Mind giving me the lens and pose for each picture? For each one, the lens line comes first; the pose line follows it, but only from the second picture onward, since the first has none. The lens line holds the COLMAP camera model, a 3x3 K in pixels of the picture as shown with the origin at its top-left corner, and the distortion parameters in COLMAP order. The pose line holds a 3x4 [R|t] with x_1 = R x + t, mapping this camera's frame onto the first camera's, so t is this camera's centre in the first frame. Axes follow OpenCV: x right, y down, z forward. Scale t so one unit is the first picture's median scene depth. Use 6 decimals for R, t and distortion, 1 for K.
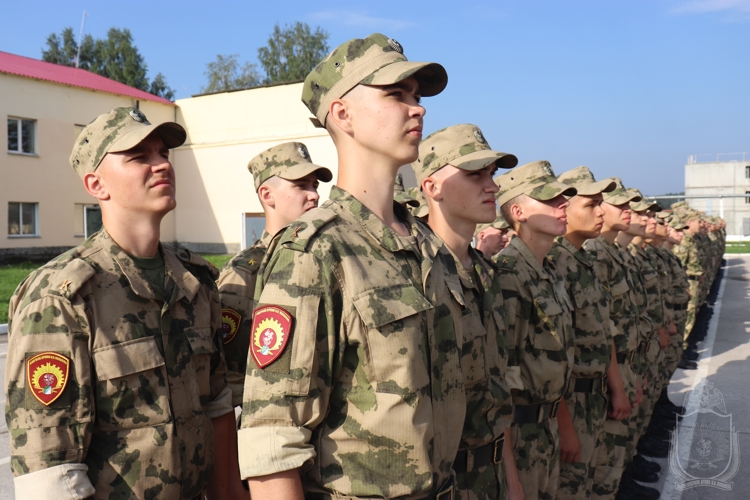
lens RADIAL K [[593.7, 0, 375.0], [0, 593.7, 250.0], [0, 0, 1]] dist [-0.030223, -0.000563]
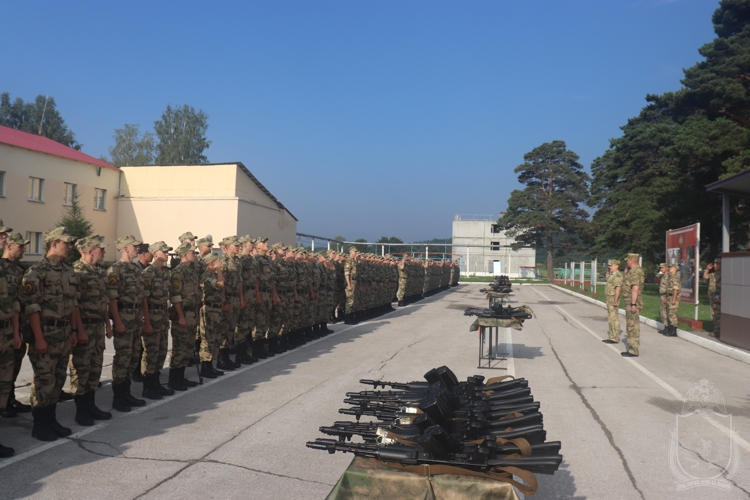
lens RADIAL K [[641.8, 0, 375.0], [0, 641.8, 250.0], [0, 0, 1]] dist [-0.005679, -0.003700]
pose [[0.948141, 0.046243, 0.314469, -0.169581], [-0.029266, 0.997858, -0.058499, 0.023440], [-0.316500, 0.046262, 0.947464, -0.539871]]
